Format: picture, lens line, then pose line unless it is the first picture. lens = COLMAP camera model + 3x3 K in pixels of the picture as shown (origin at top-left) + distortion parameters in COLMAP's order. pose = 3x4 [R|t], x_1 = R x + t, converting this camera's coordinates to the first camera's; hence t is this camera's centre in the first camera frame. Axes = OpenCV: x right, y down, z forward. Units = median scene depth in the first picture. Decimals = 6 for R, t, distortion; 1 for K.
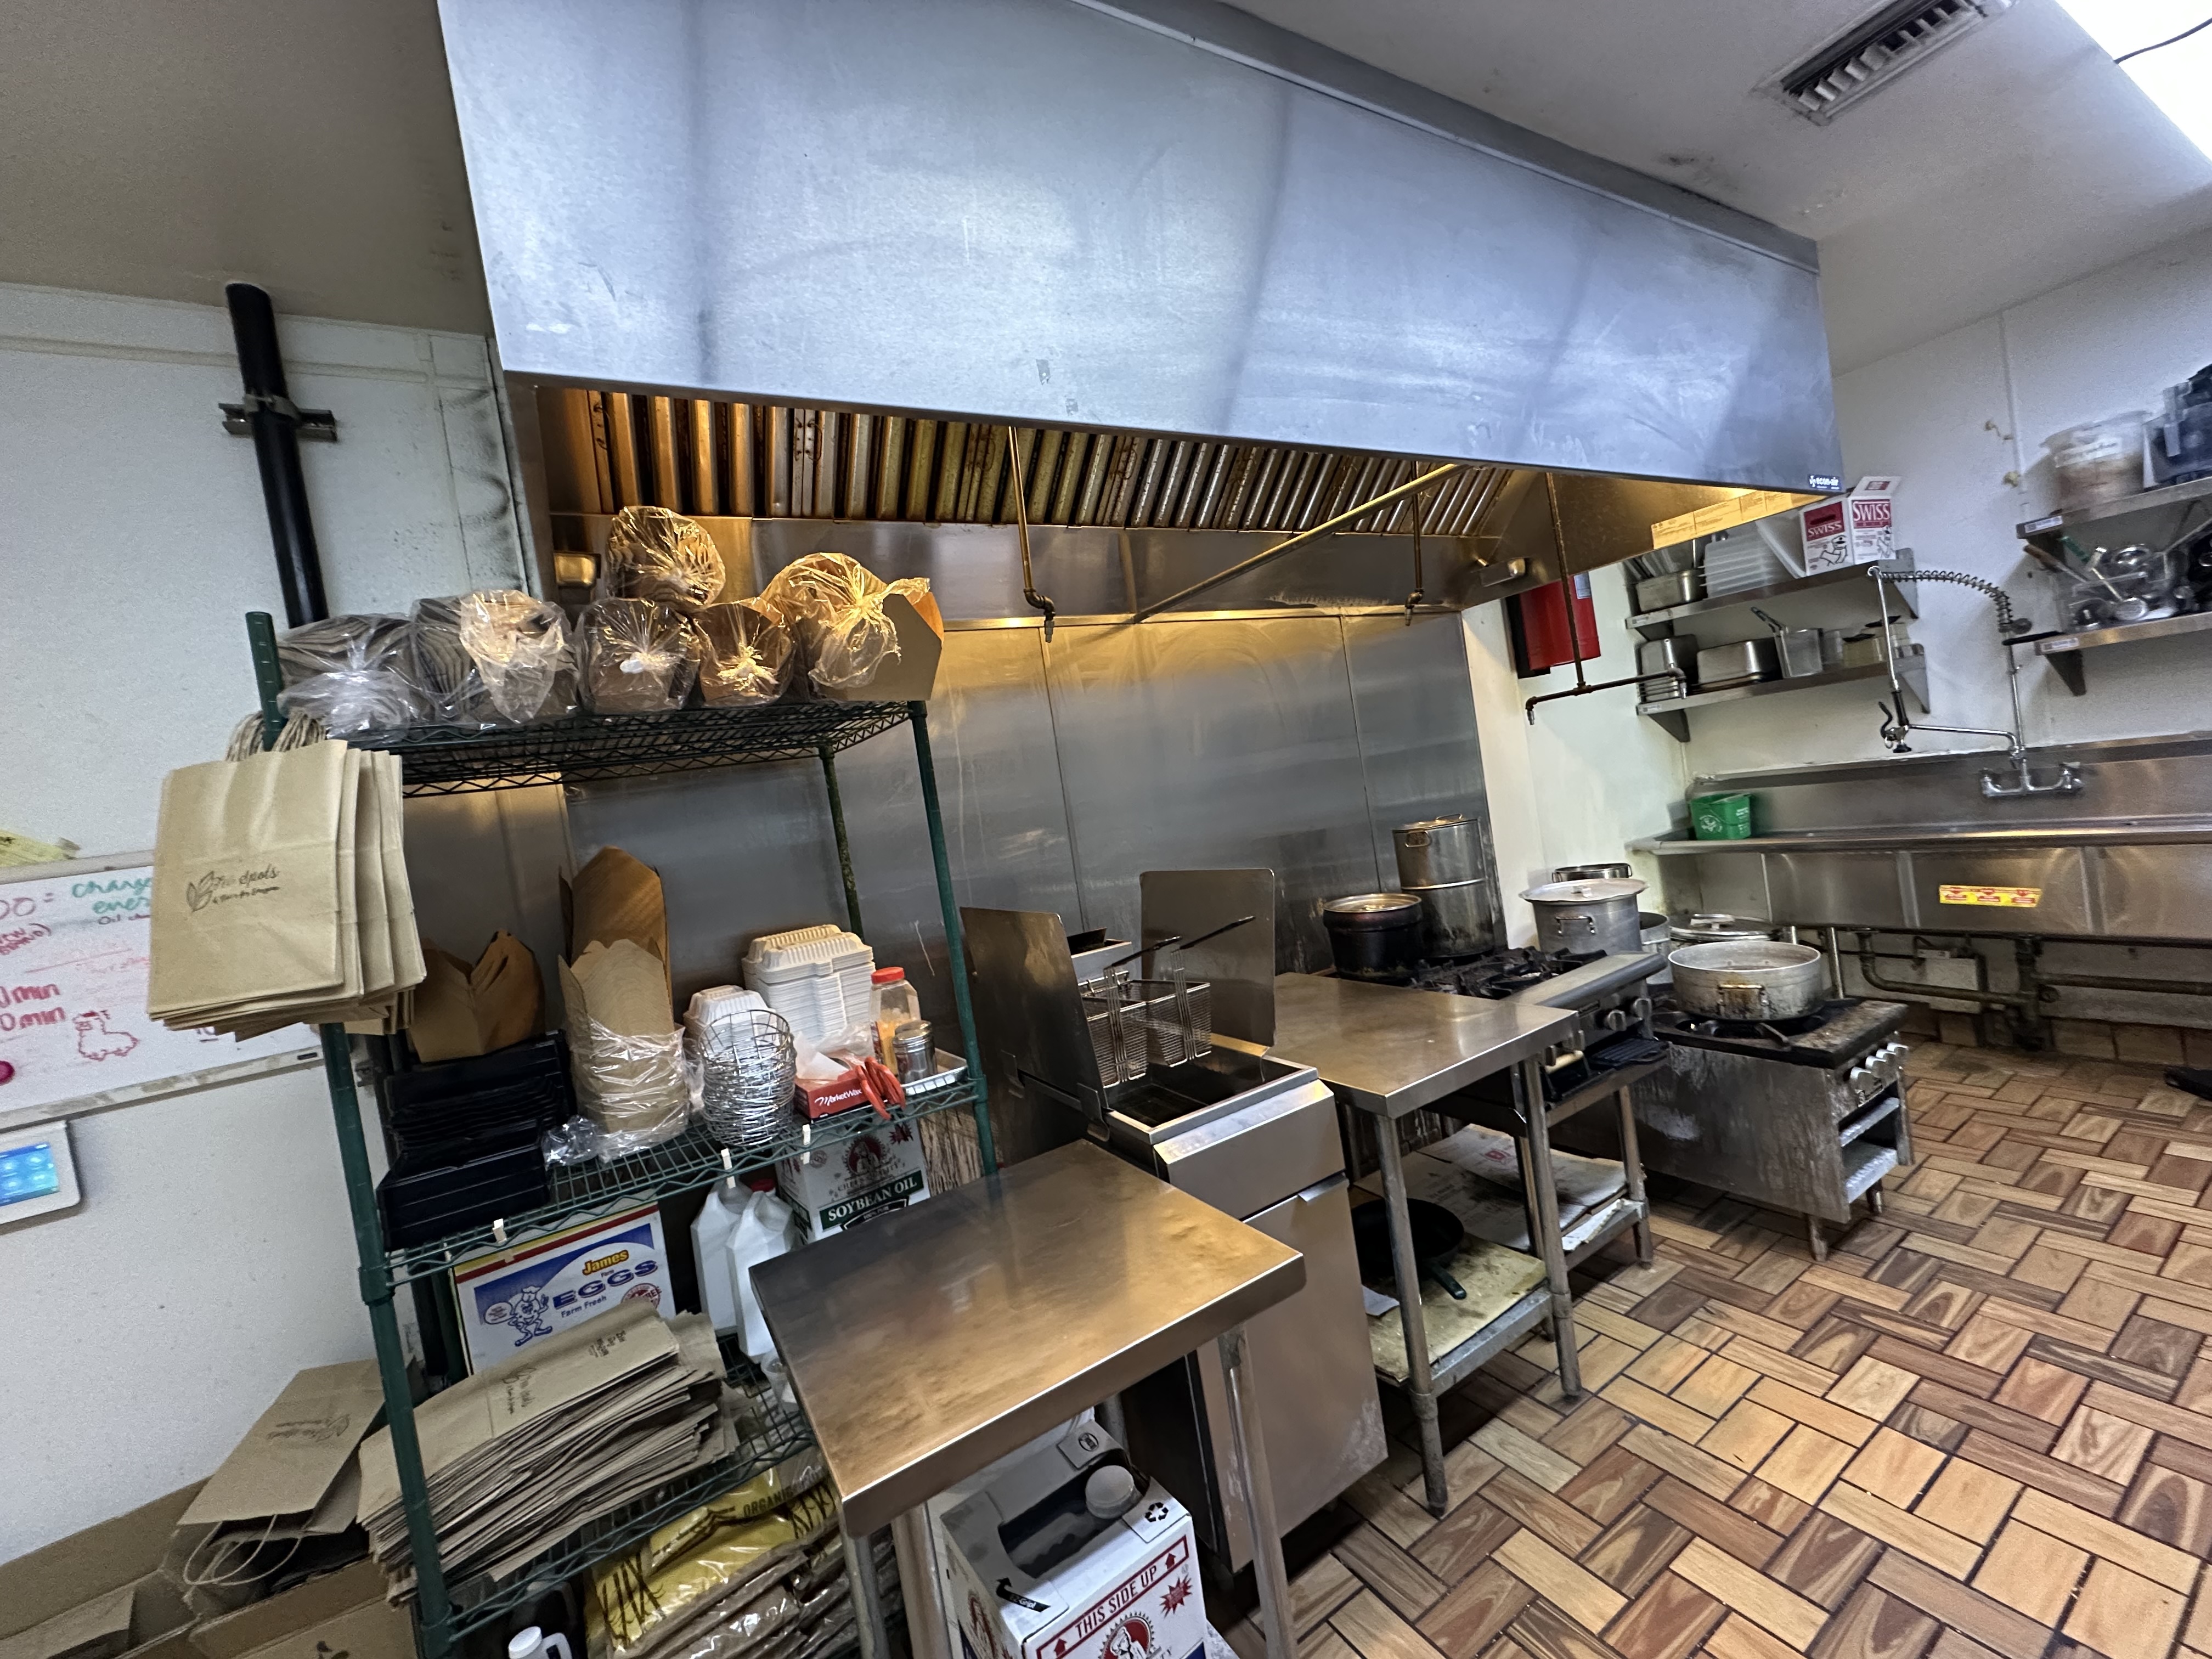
lens RADIAL K [[883.7, 0, 1103.5], [0, 883.7, 828.9], [0, 0, 1]] dist [-0.002591, -0.000222]
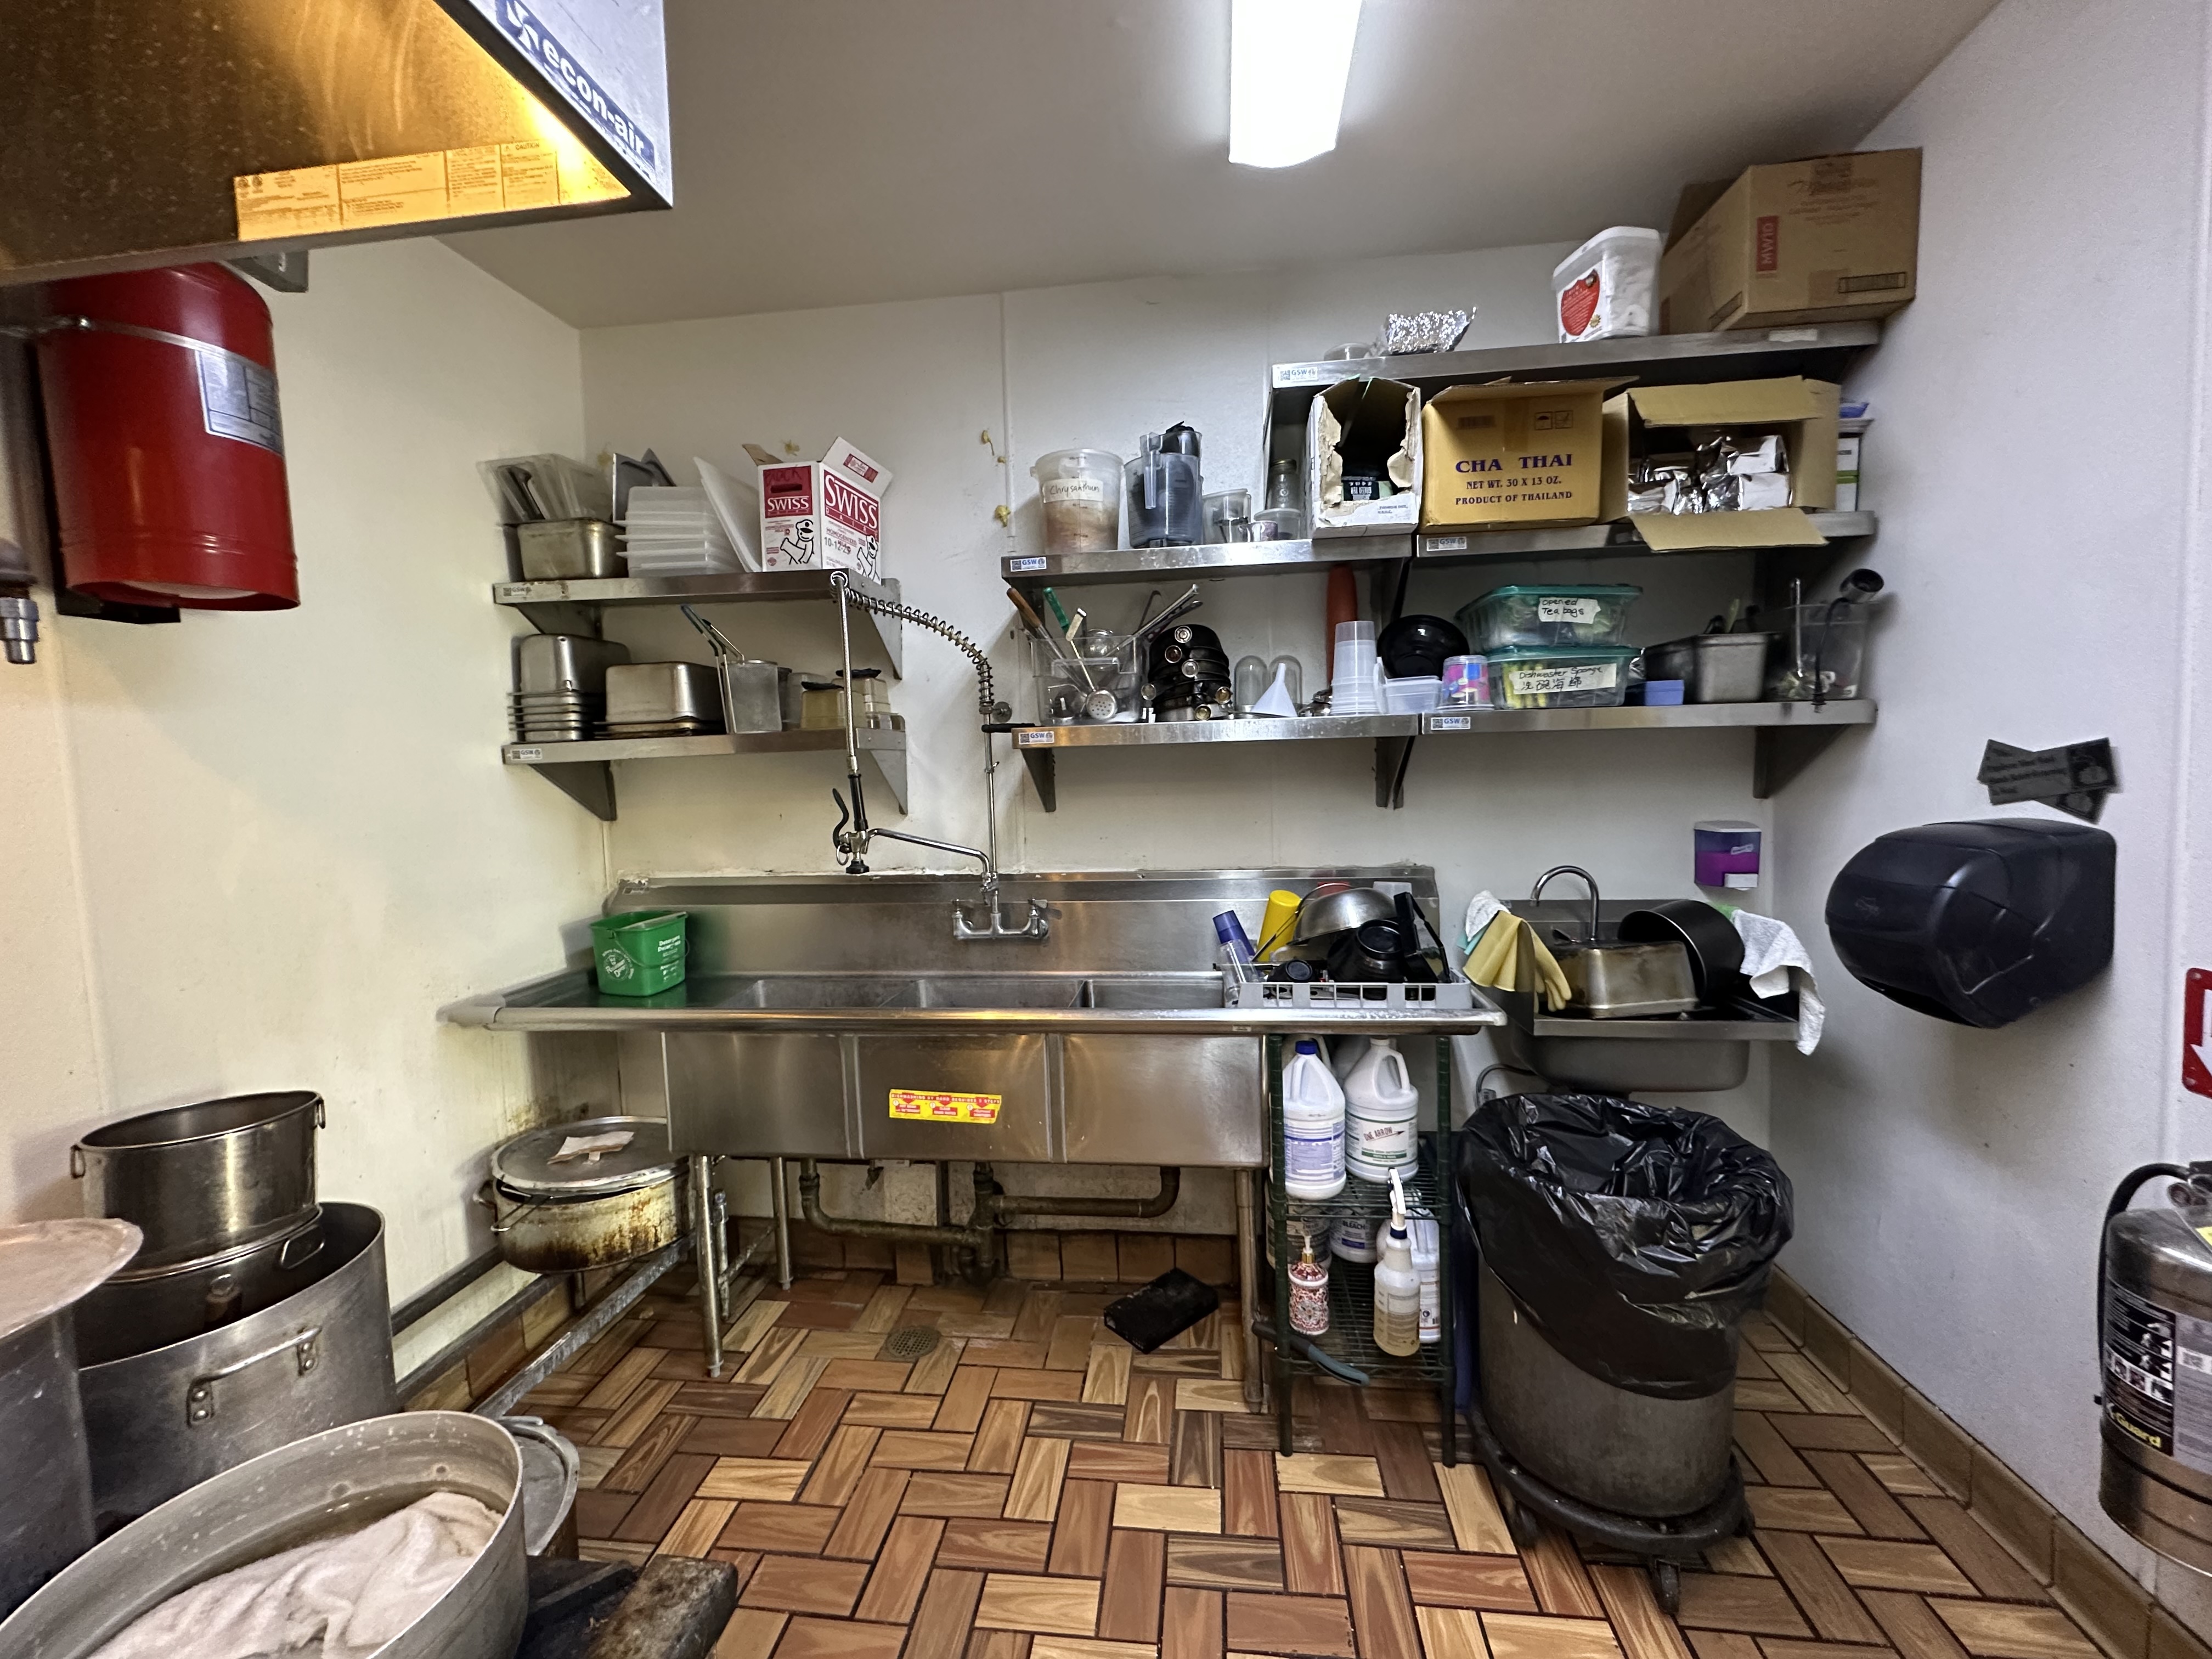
lens RADIAL K [[883.7, 0, 1109.5], [0, 883.7, 831.5], [0, 0, 1]] dist [-0.002591, -0.000222]
pose [[0.605476, 0.086288, 0.791172, 0.513638], [-0.035511, 0.996044, -0.081456, -0.071044], [-0.795071, 0.021224, 0.606145, 0.475612]]
